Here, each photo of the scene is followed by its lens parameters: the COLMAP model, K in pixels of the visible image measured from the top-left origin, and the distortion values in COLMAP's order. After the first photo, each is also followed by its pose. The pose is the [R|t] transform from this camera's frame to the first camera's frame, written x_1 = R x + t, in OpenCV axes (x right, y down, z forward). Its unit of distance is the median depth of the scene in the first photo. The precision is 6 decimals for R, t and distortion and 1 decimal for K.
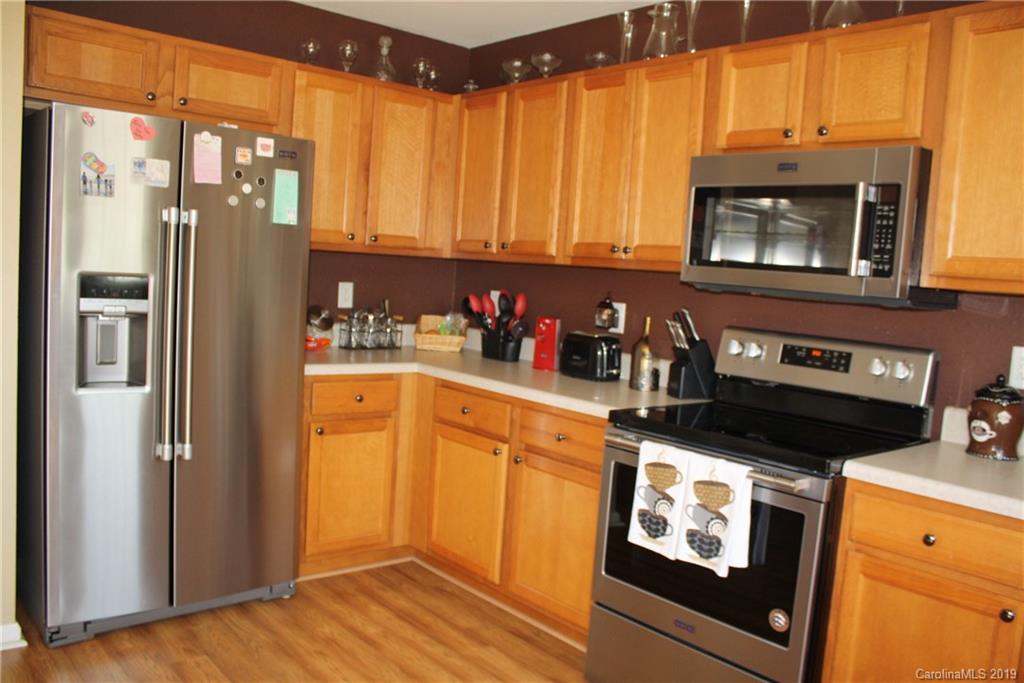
lens RADIAL K [[862.8, 0, 508.7], [0, 862.8, 349.1], [0, 0, 1]] dist [-0.159131, 0.144522]
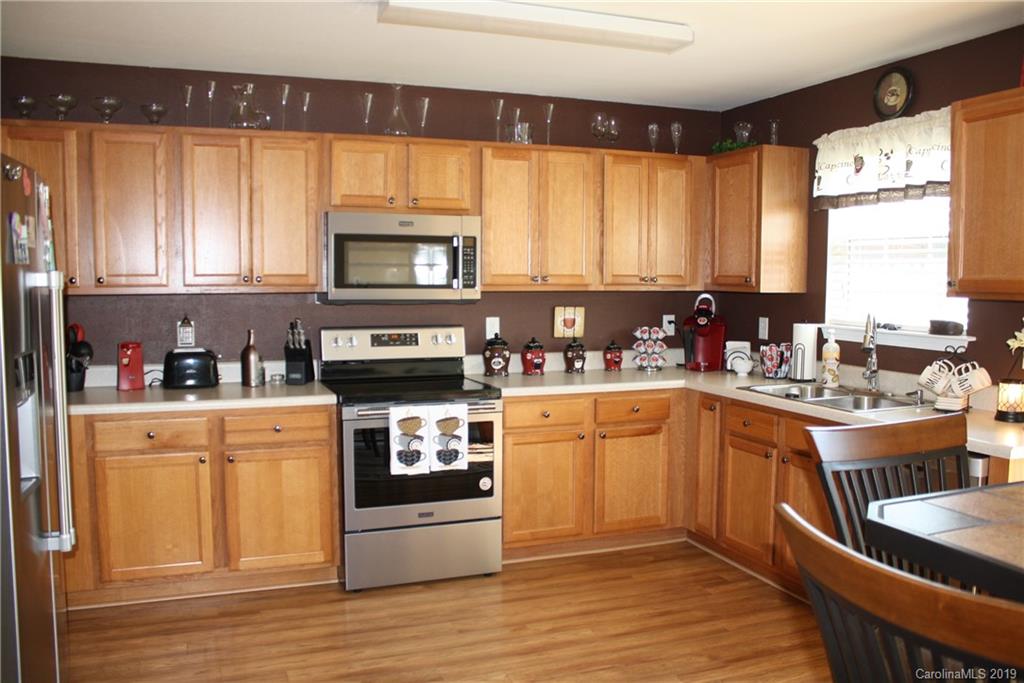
lens RADIAL K [[862.8, 0, 511.2], [0, 862.8, 347.2], [0, 0, 1]] dist [-0.159131, 0.144522]
pose [[0.326077, -0.141940, 0.934626, -1.030204], [0.106830, 0.987863, 0.112754, -0.128605], [-0.939287, 0.063080, 0.337283, 0.240361]]
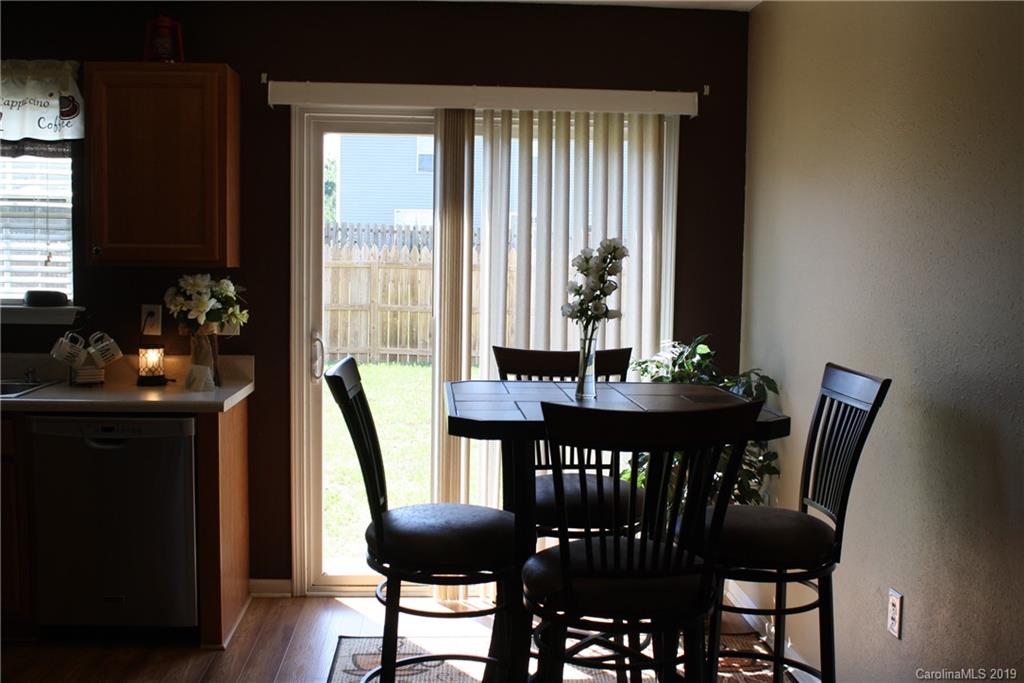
lens RADIAL K [[1097.9, 0, 508.6], [0, 1097.9, 341.4], [0, 0, 1]] dist [-0.073444, 0.000000]
pose [[-0.799828, -0.123201, 0.587450, -1.048281], [-0.012494, 0.981913, 0.188918, -0.181594], [-0.600100, 0.143763, -0.786901, 0.867615]]
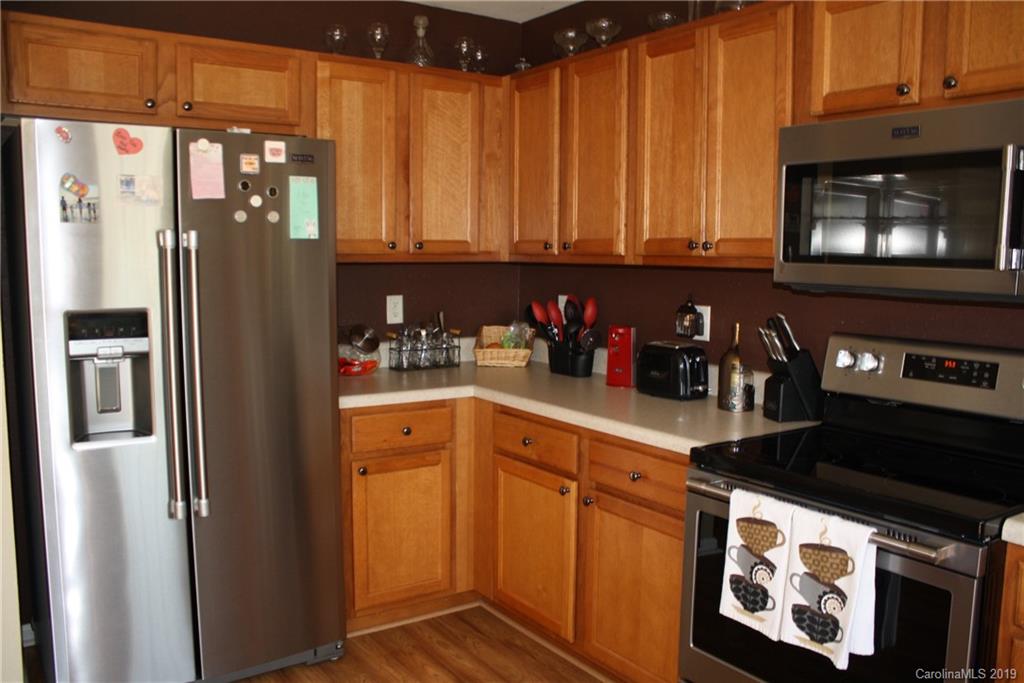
lens RADIAL K [[862.8, 0, 514.1], [0, 862.8, 351.0], [0, 0, 1]] dist [-0.159131, 0.144522]
pose [[0.993162, -0.046769, -0.106969, 0.038934], [0.048528, 0.998725, 0.013900, -0.037012], [0.106183, -0.018996, 0.994165, 0.168720]]
